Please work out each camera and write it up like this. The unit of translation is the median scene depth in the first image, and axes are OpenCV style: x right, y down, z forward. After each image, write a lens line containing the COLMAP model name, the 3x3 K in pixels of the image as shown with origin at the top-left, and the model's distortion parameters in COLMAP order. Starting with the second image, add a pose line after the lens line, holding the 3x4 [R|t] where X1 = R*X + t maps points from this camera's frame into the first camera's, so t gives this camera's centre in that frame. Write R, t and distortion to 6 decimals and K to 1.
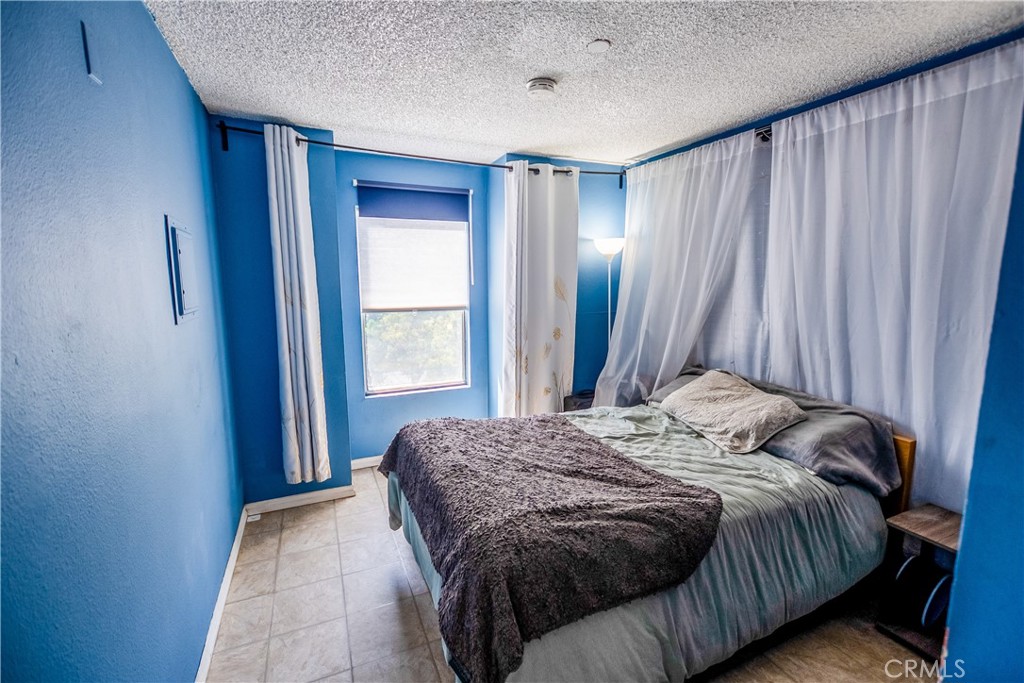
lens RADIAL K [[442.6, 0, 512.0], [0, 442.6, 341.5], [0, 0, 1]] dist [-0.000635, -0.000019]
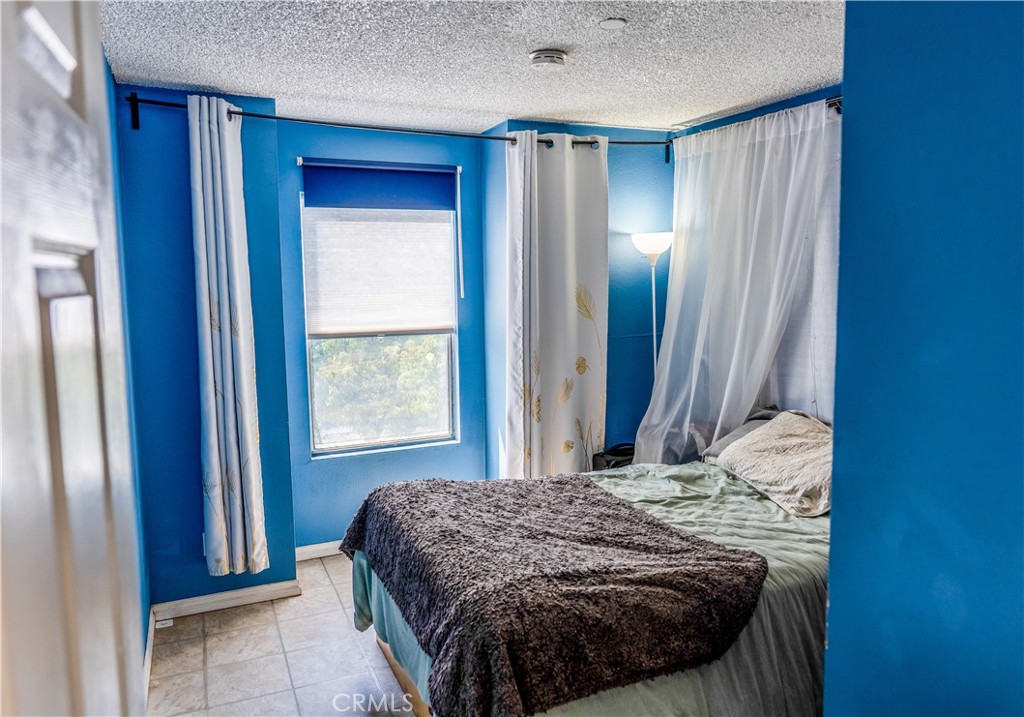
lens RADIAL K [[736.5, 0, 540.3], [0, 736.5, 354.1], [0, 0, 1]] dist [0.000462, -0.000135]
pose [[0.999739, -0.010925, 0.020054, 0.017216], [0.011581, 0.999392, -0.032885, 0.003603], [-0.019683, 0.033108, 0.999258, -0.270141]]
